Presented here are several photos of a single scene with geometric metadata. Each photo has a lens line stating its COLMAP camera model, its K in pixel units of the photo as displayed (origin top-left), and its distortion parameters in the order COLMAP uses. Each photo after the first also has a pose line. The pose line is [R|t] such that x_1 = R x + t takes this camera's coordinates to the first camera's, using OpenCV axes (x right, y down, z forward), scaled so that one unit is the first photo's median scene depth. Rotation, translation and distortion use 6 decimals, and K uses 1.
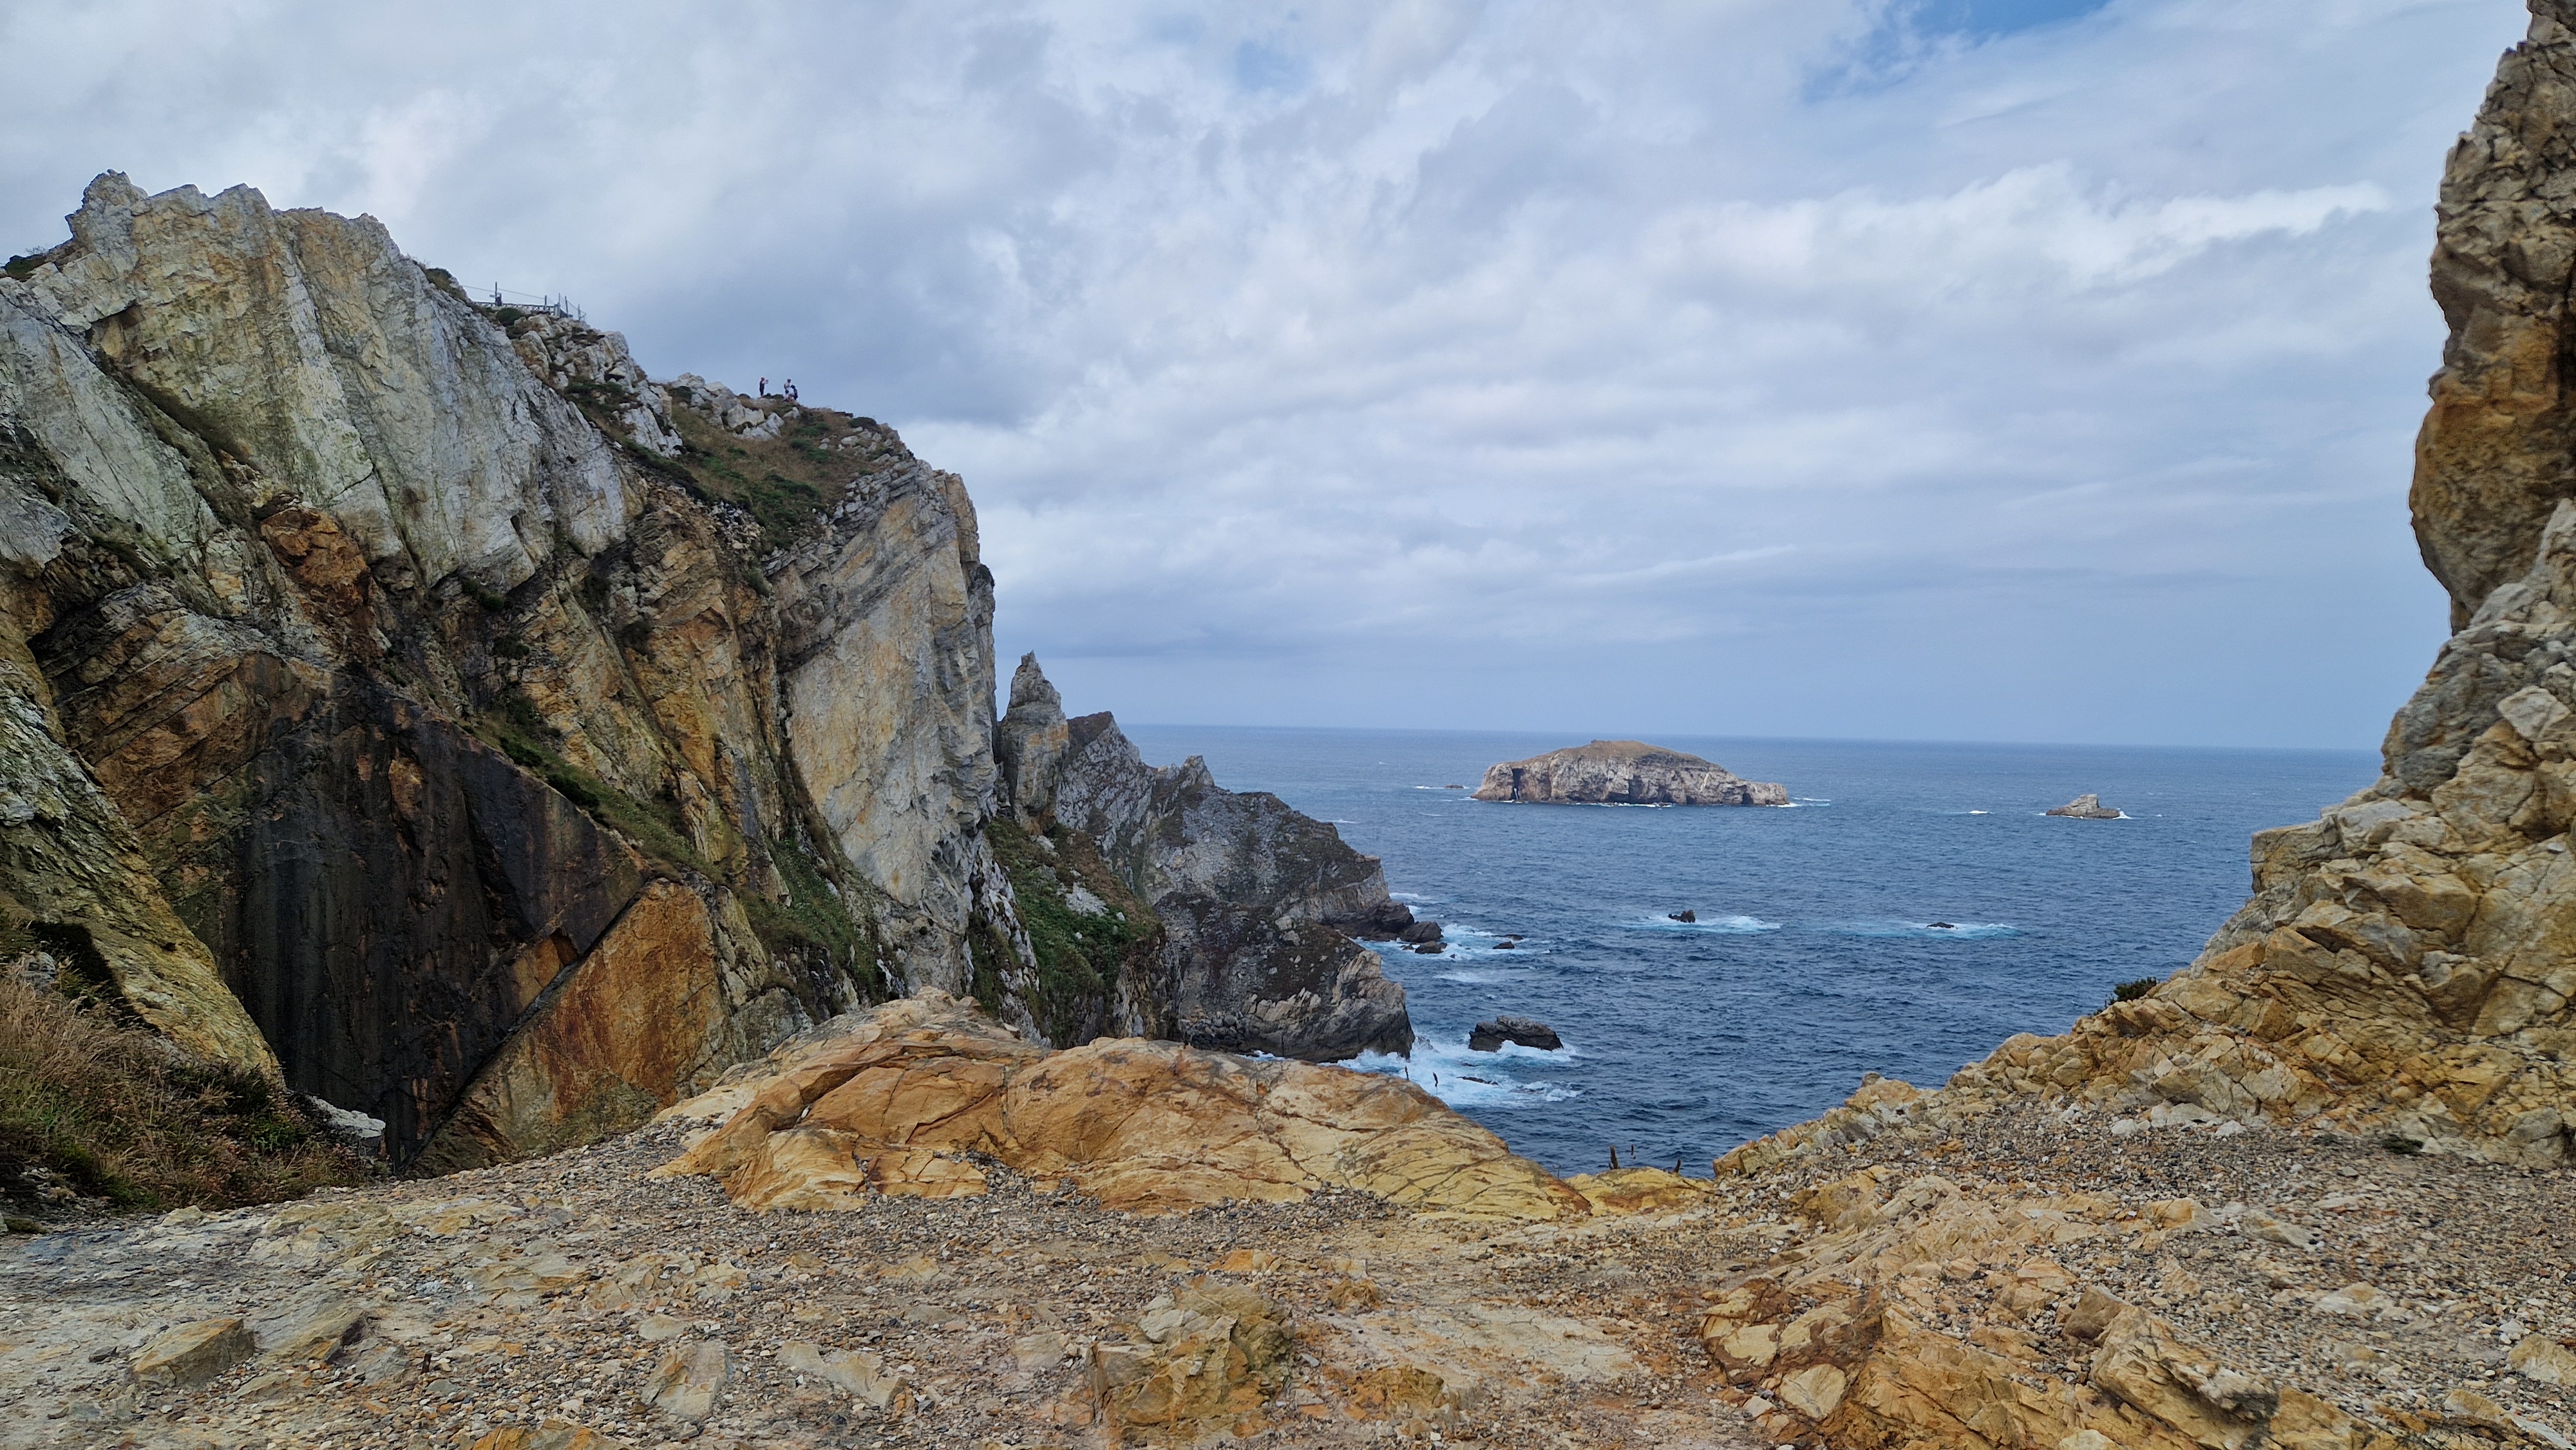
lens RADIAL K [[1703.2, 0, 1354.1], [0, 1703.2, 696.8], [0, 0, 1]] dist [0.058344, -0.048310]
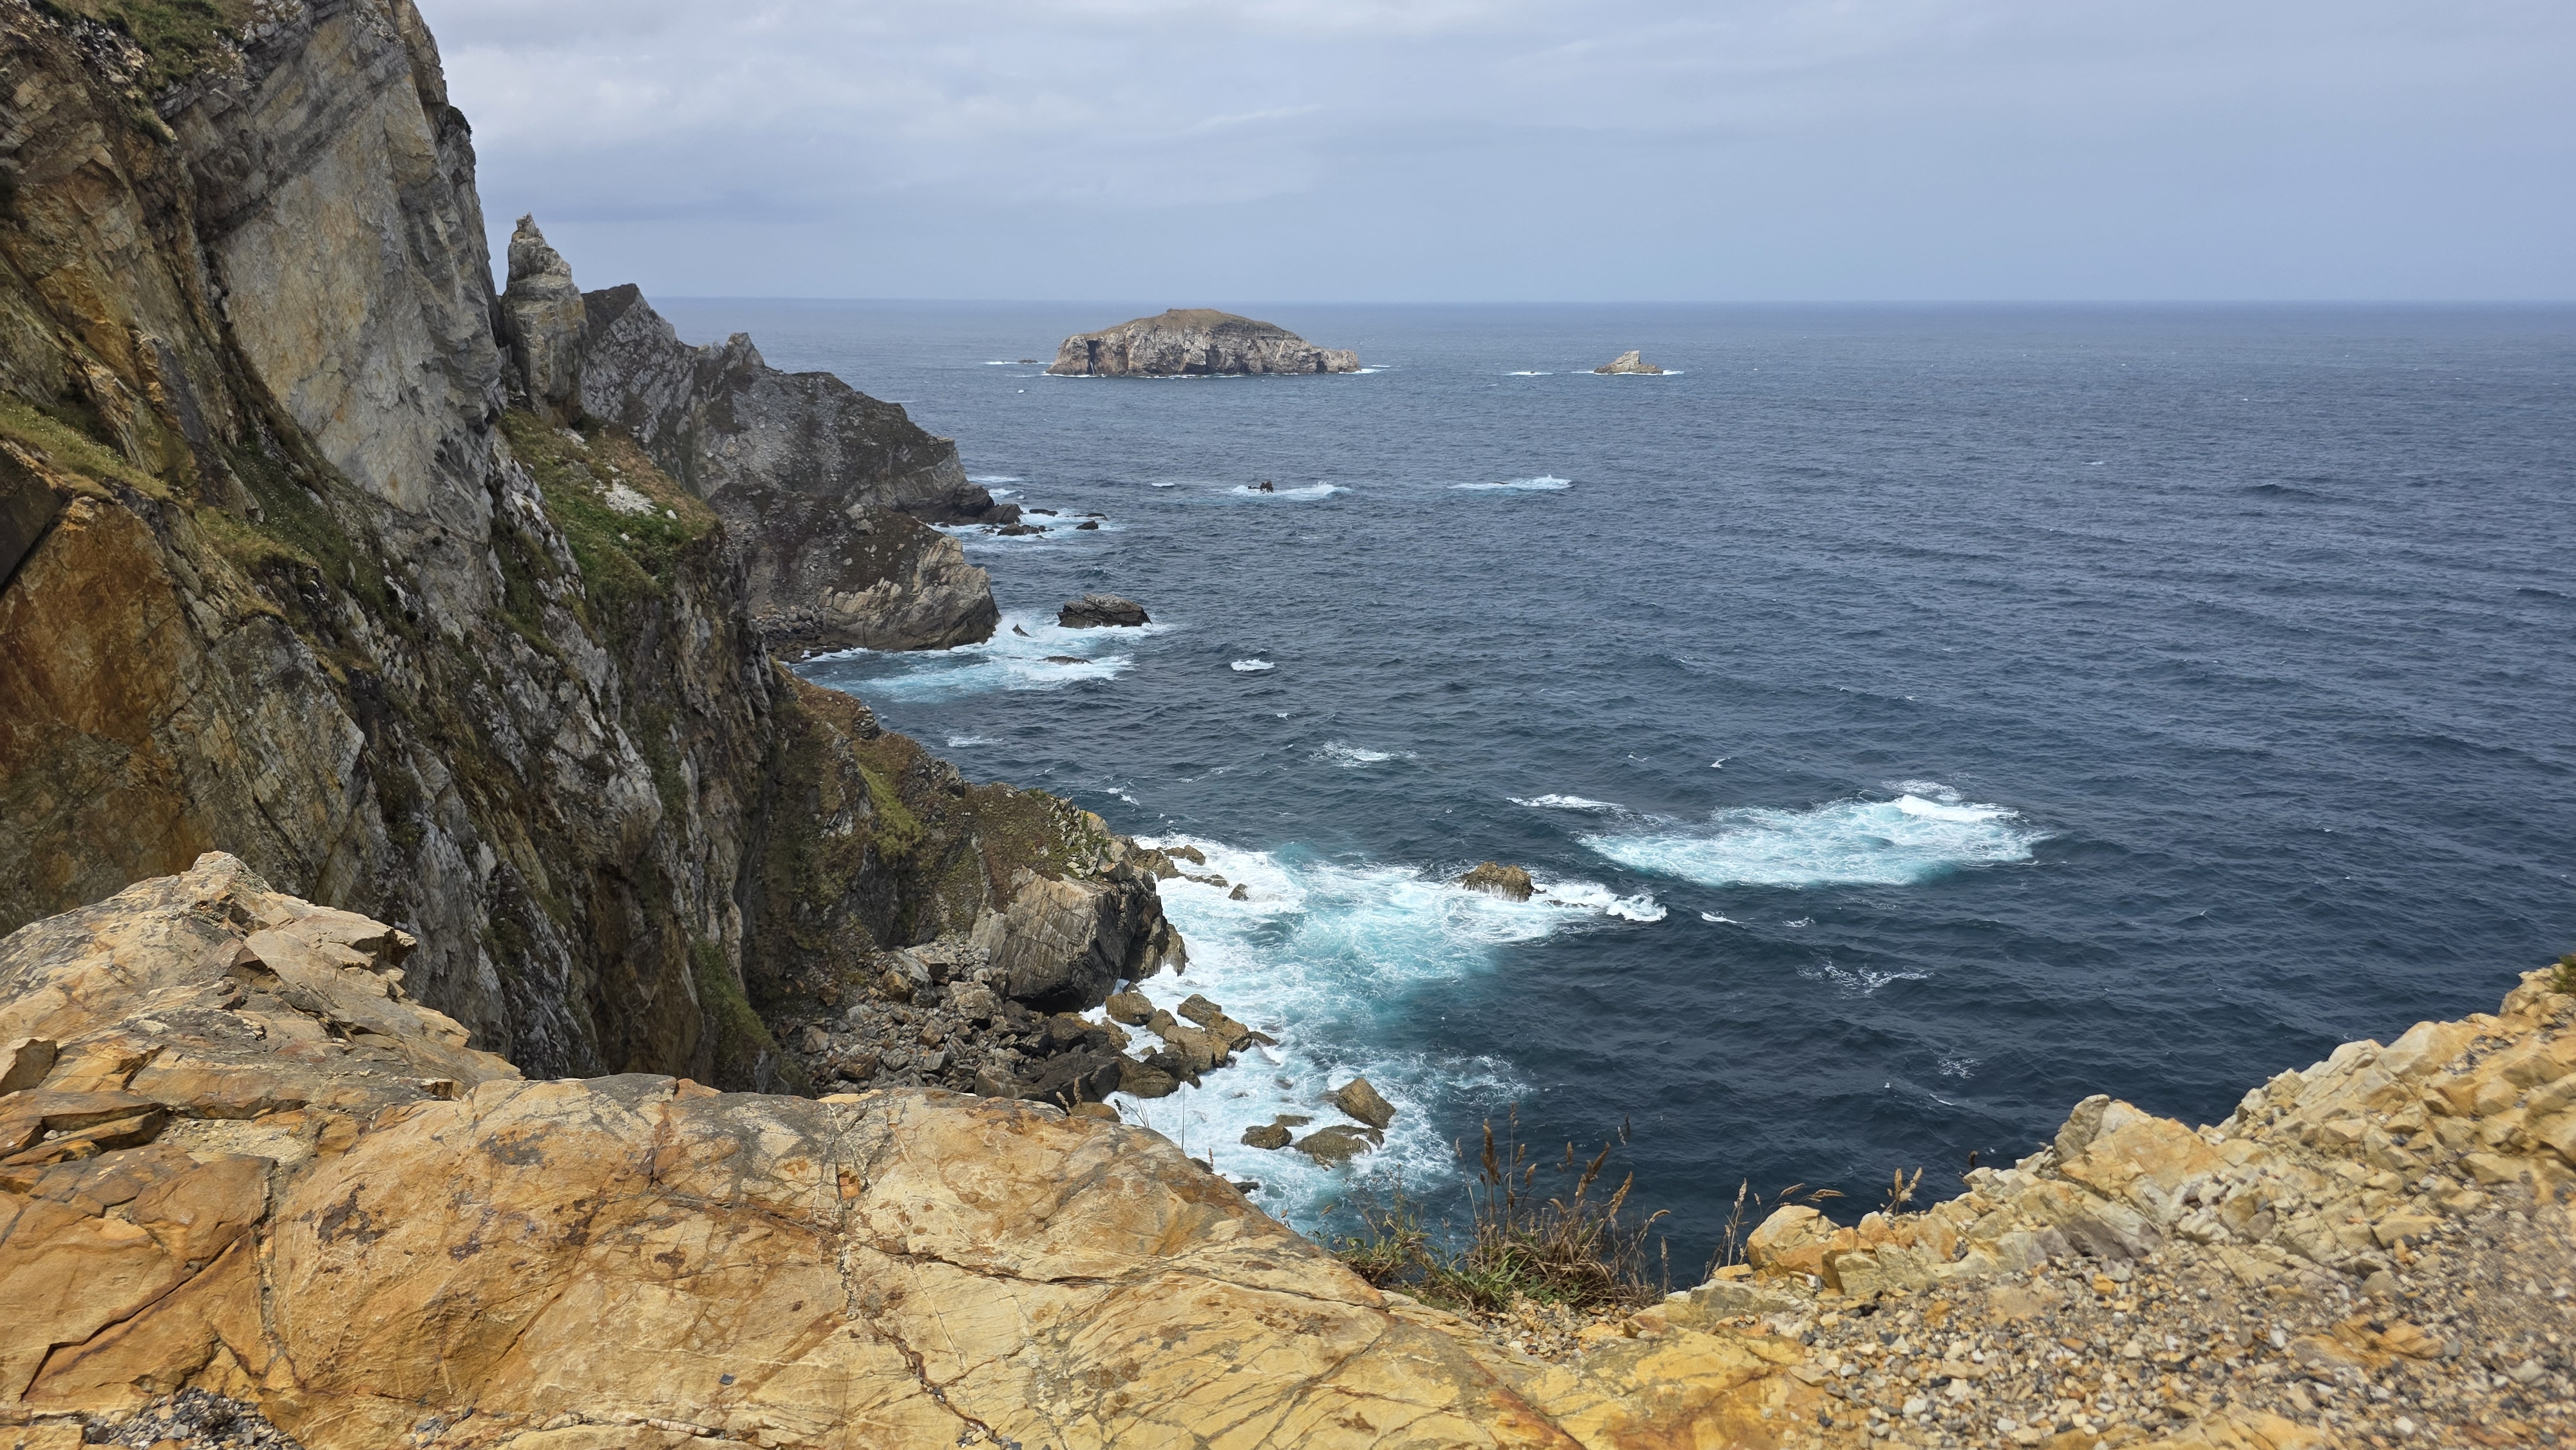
lens RADIAL K [[1724.0, 0, 1305.3], [0, 1724.0, 716.2], [0, 0, 1]] dist [0.050664, -0.043564]
pose [[0.976765, -0.066492, 0.203738, -0.001115], [0.012618, 0.966847, 0.255045, -0.001122], [-0.213942, -0.246548, 0.945221, 0.031404]]
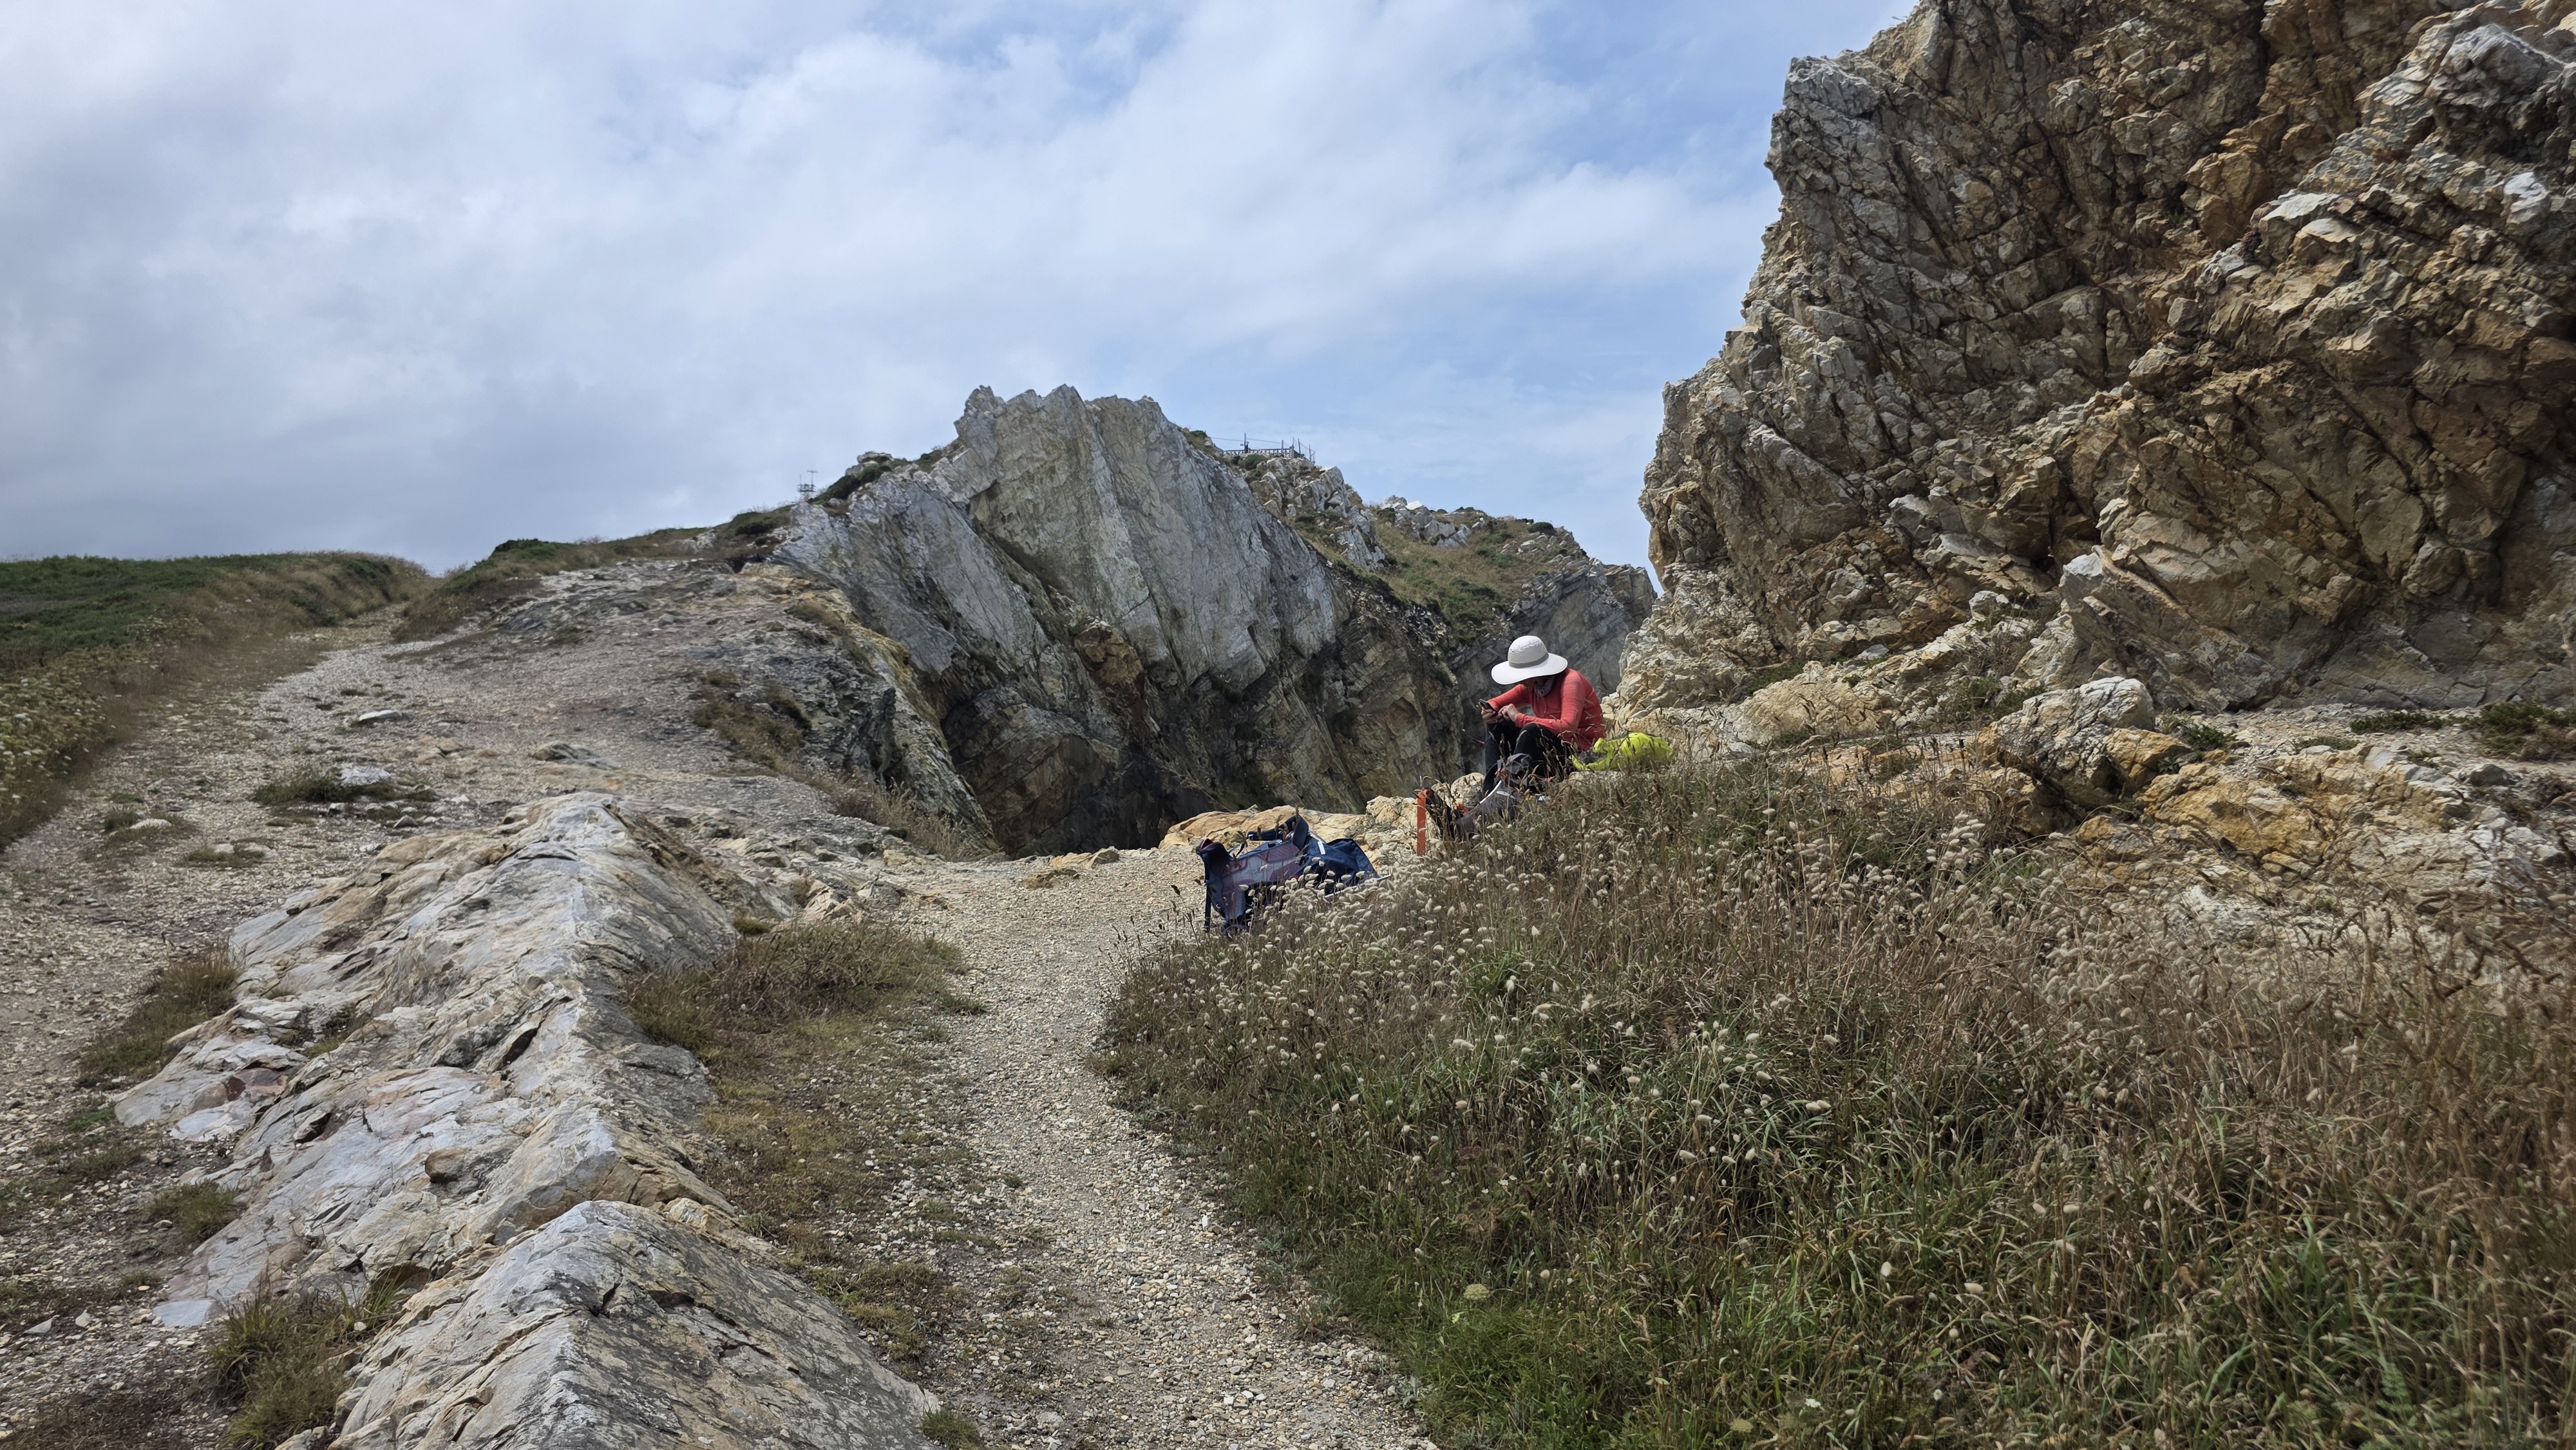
lens RADIAL K [[1724.0, 0, 1365.6], [0, 1724.0, 756.1], [0, 0, 1]] dist [0.050664, -0.043564]
pose [[0.919312, -0.009119, -0.393425, 0.062171], [0.001805, 0.999819, -0.018957, 0.010128], [0.393526, 0.016717, 0.919161, -0.085198]]
